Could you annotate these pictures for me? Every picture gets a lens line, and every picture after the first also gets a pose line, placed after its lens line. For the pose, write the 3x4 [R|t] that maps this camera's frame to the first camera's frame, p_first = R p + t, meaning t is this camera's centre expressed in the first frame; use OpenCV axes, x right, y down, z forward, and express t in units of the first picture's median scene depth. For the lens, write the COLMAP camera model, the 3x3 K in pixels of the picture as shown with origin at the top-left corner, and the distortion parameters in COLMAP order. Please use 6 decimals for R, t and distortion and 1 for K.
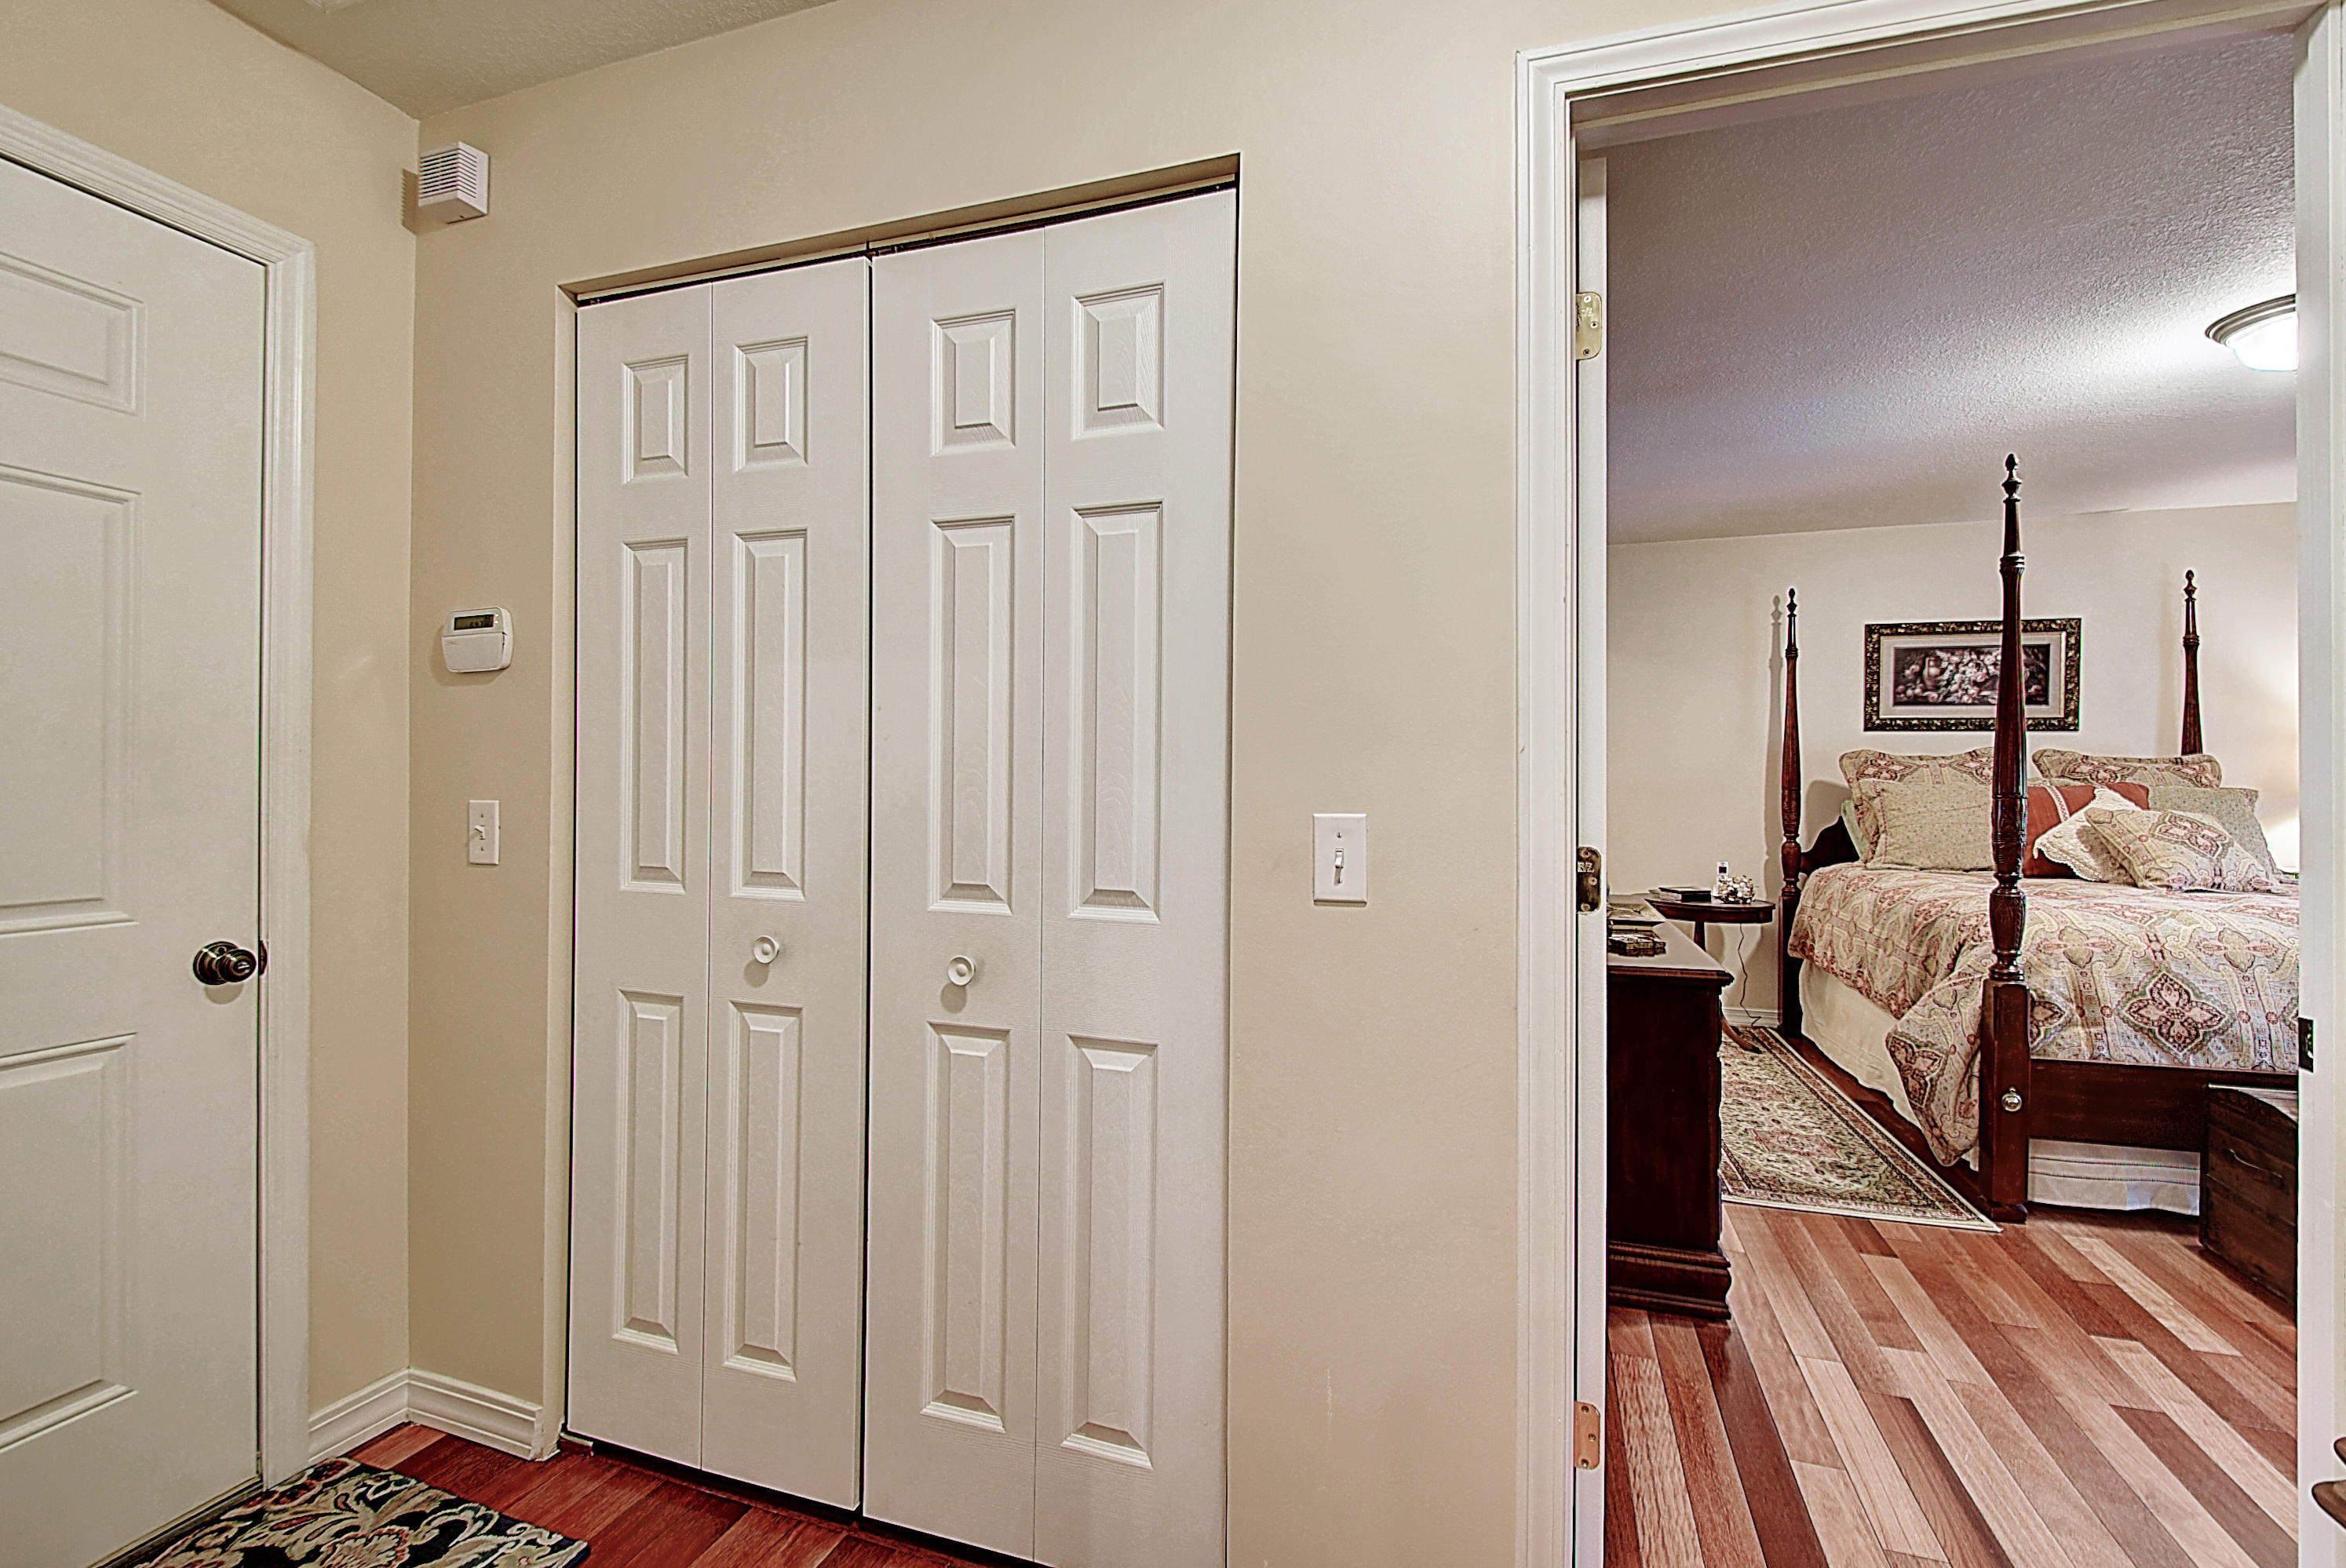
lens RADIAL K [[1045.9, 0, 1169.9], [0, 1045.9, 774.2], [0, 0, 1]] dist [-0.003582, -0.003809]
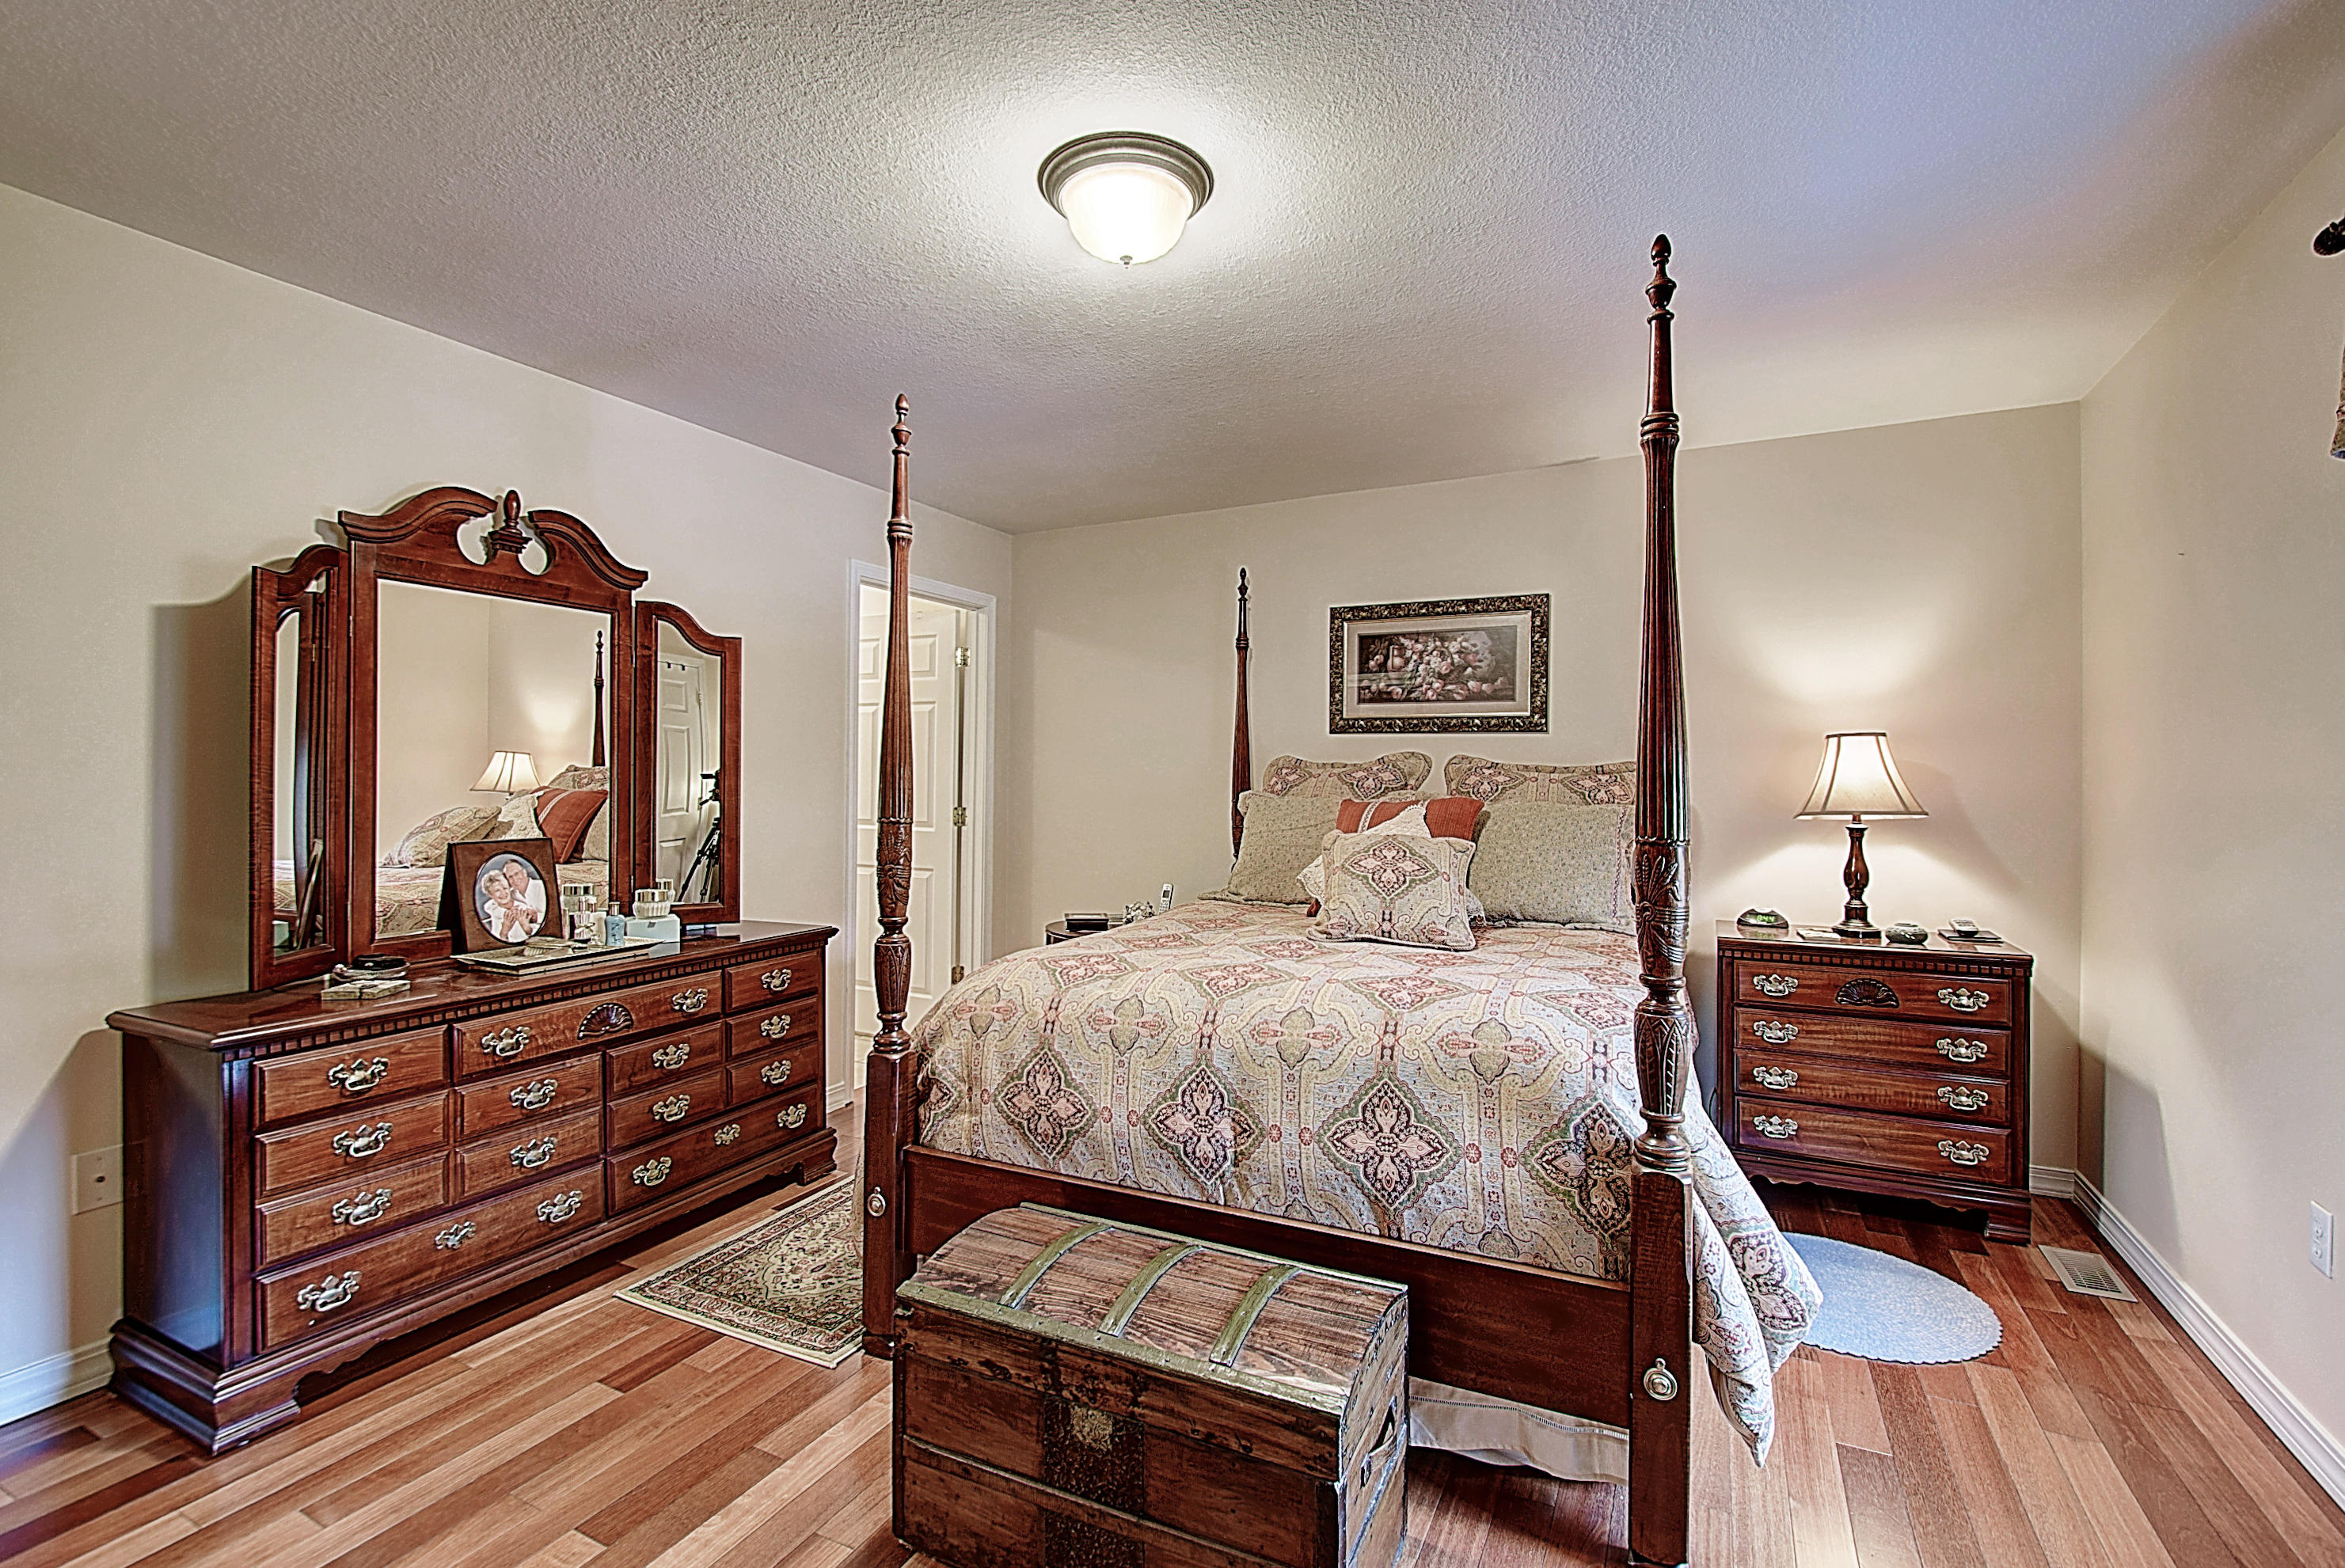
lens RADIAL K [[1045.4, 0, 1173.1], [0, 1045.4, 768.5], [0, 0, 1]] dist [-0.003582, -0.003809]
pose [[0.989153, -0.000220, -0.146891, 0.848799], [-0.000652, 0.999982, -0.005888, -0.009942], [0.146890, 0.005920, 0.989135, 0.179050]]
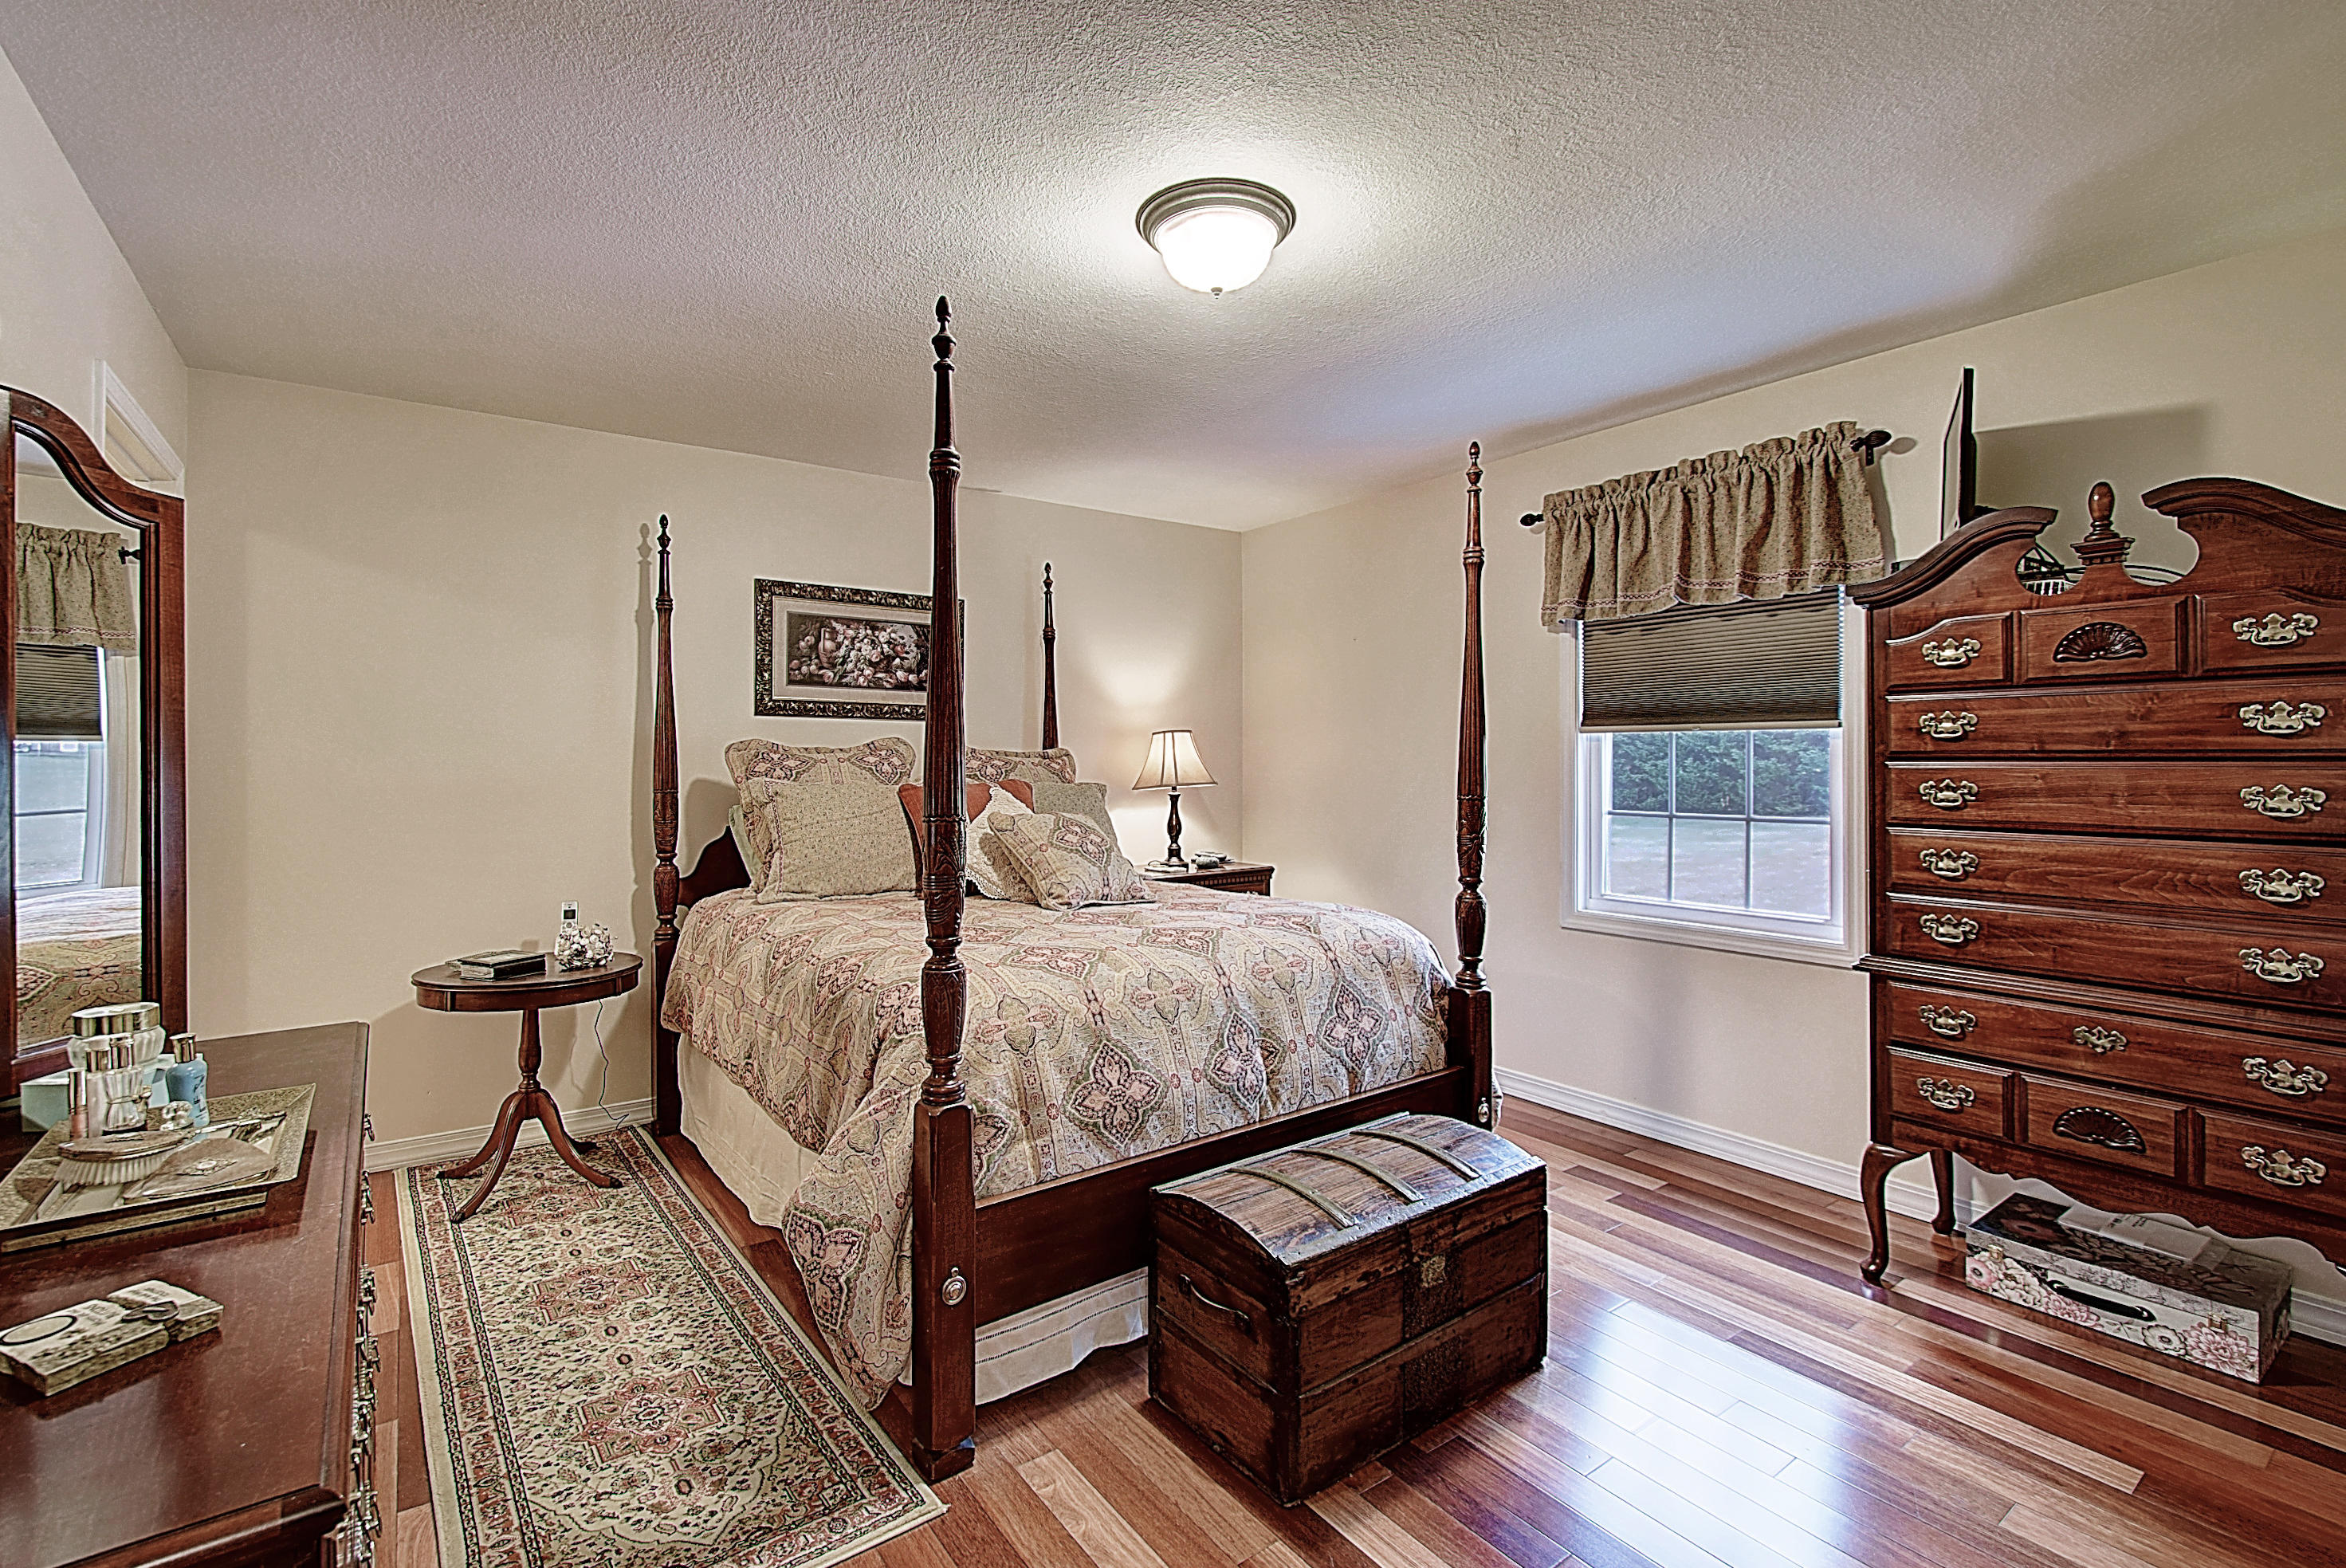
lens RADIAL K [[1045.9, 0, 1142.1], [0, 1045.9, 771.5], [0, 0, 1]] dist [-0.003582, -0.003809]
pose [[0.594368, -0.013560, 0.804079, 0.264688], [0.002771, 0.999886, 0.014814, -0.012798], [-0.804189, -0.006577, 0.594338, 0.383802]]
